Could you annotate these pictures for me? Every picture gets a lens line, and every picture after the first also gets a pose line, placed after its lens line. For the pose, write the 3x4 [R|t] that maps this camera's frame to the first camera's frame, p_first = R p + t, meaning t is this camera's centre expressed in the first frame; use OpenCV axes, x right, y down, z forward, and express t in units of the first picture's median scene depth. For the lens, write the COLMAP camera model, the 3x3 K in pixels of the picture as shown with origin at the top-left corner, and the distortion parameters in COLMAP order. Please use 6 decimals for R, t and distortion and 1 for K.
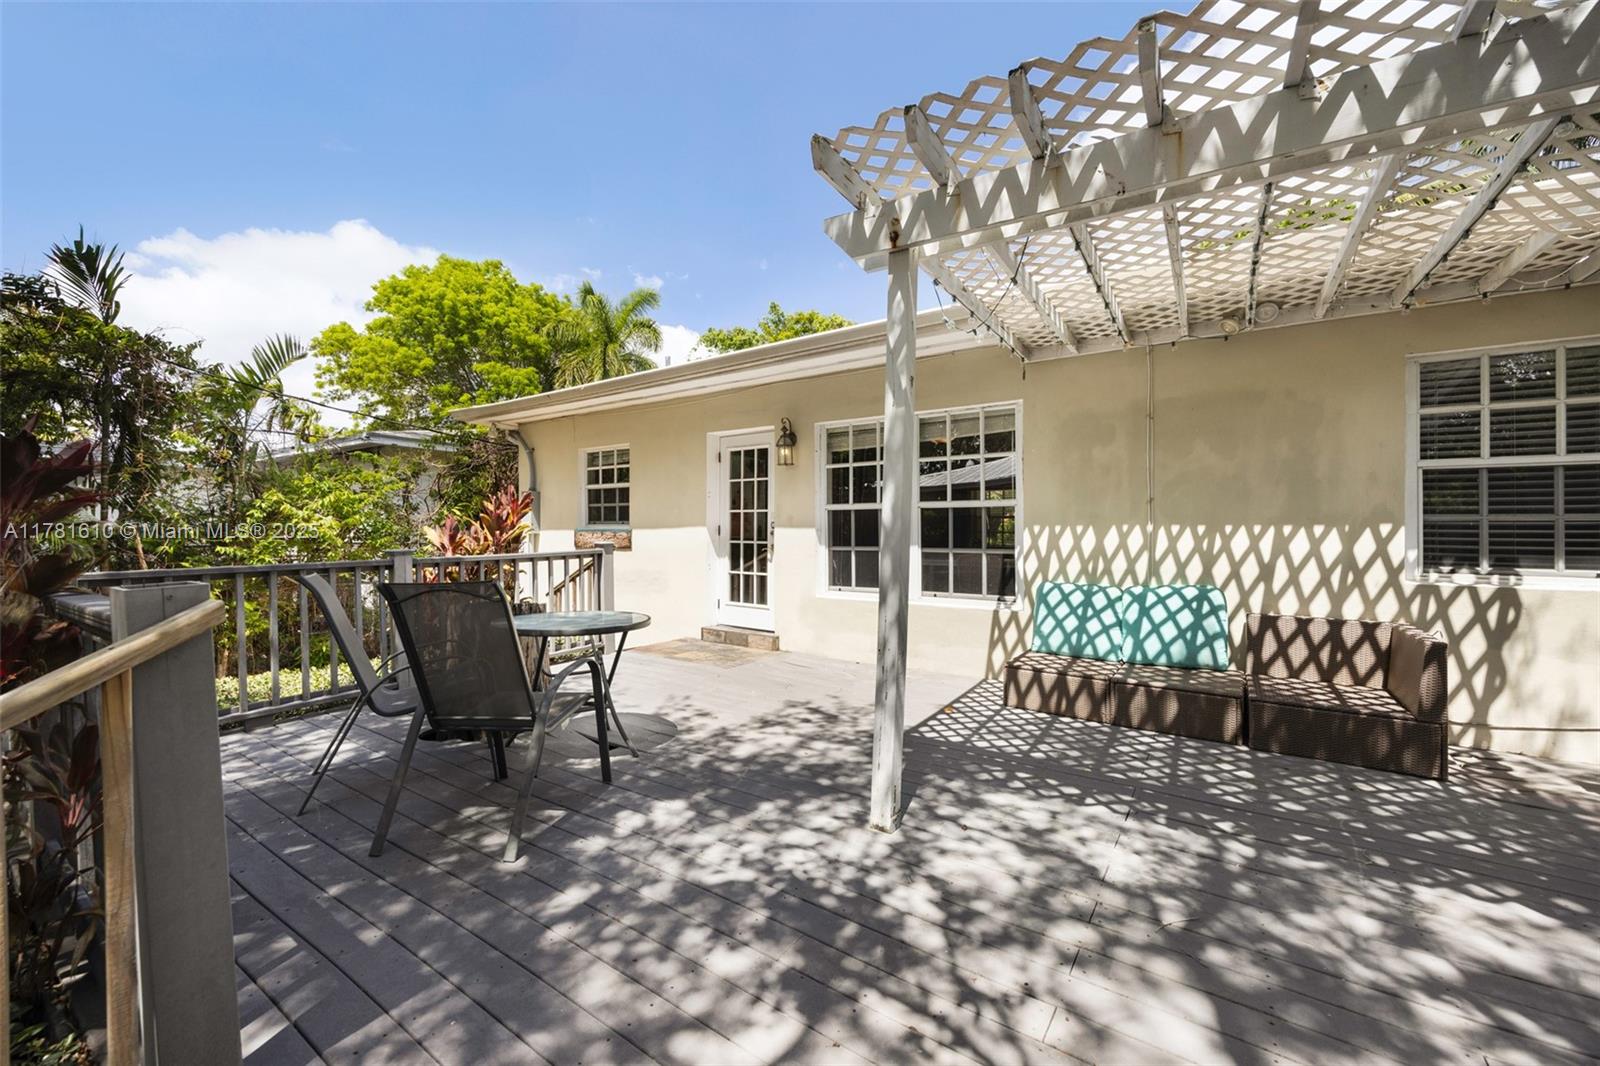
lens RADIAL K [[634.4, 0, 810.5], [0, 634.4, 526.7], [0, 0, 1]] dist [0.000854, -0.000187]
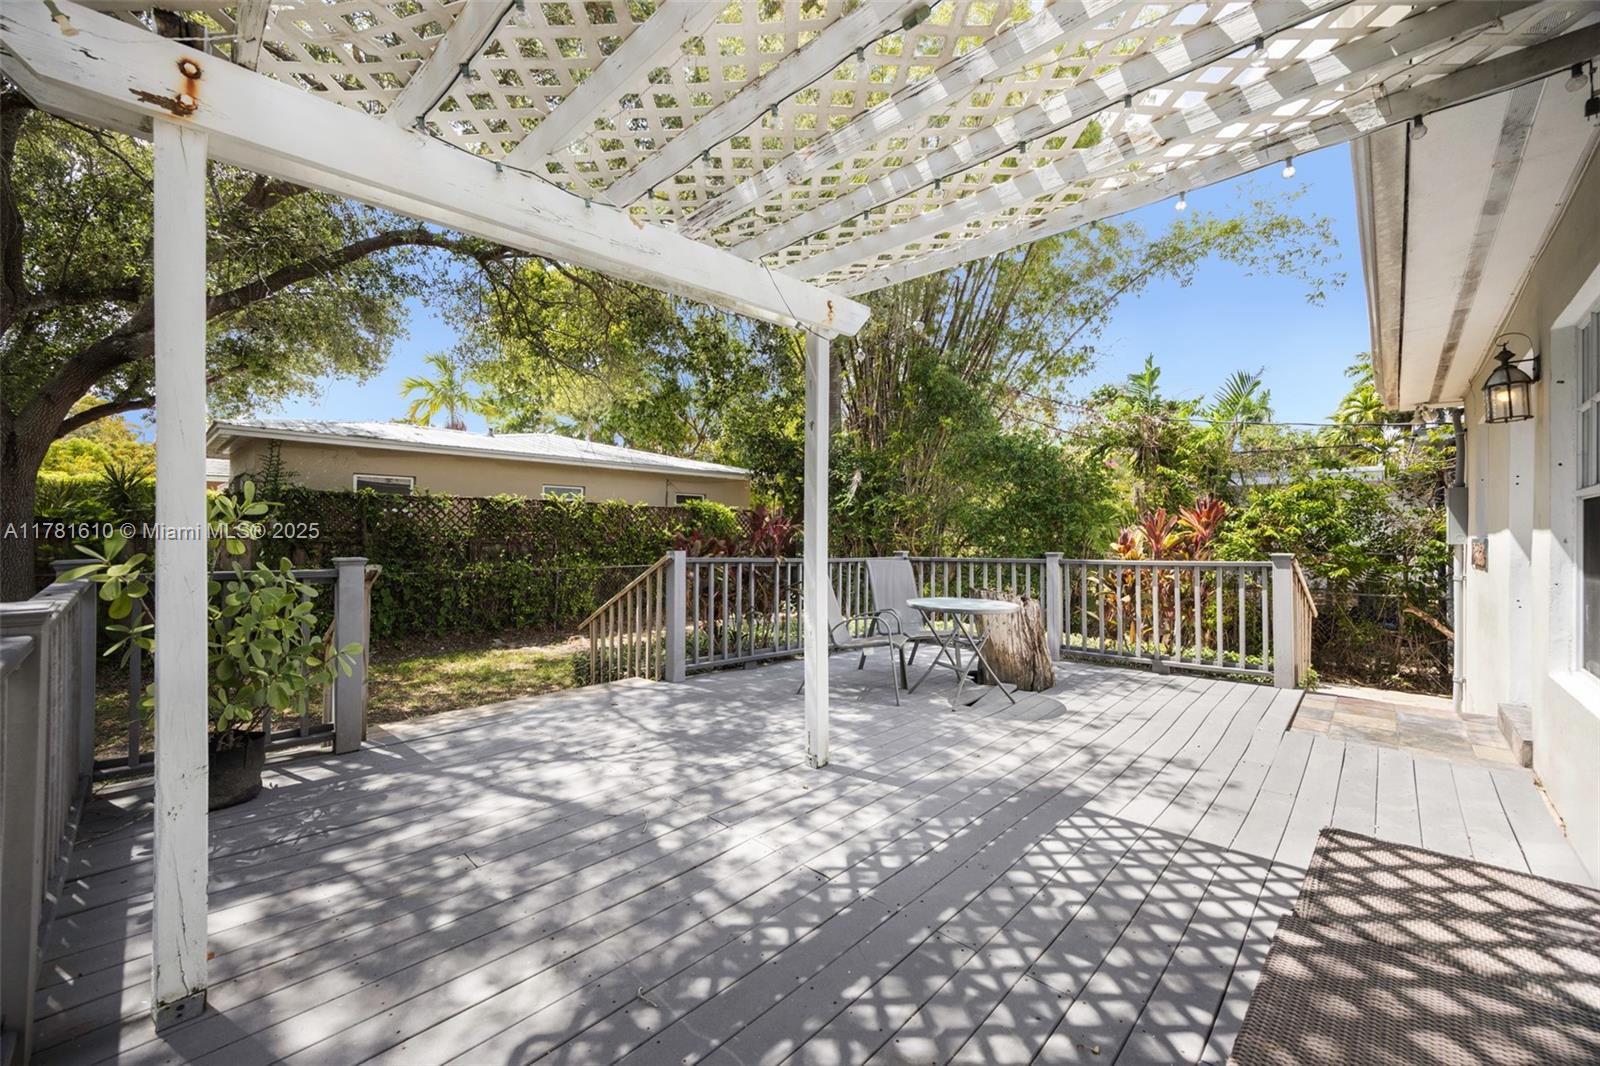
lens RADIAL K [[634.4, 0, 791.1], [0, 634.4, 530.3], [0, 0, 1]] dist [0.000854, -0.000187]
pose [[-0.173625, -0.001868, -0.984810, 0.862881], [0.004670, 0.999985, -0.002720, -0.007429], [0.984801, -0.005071, -0.173614, 0.706909]]
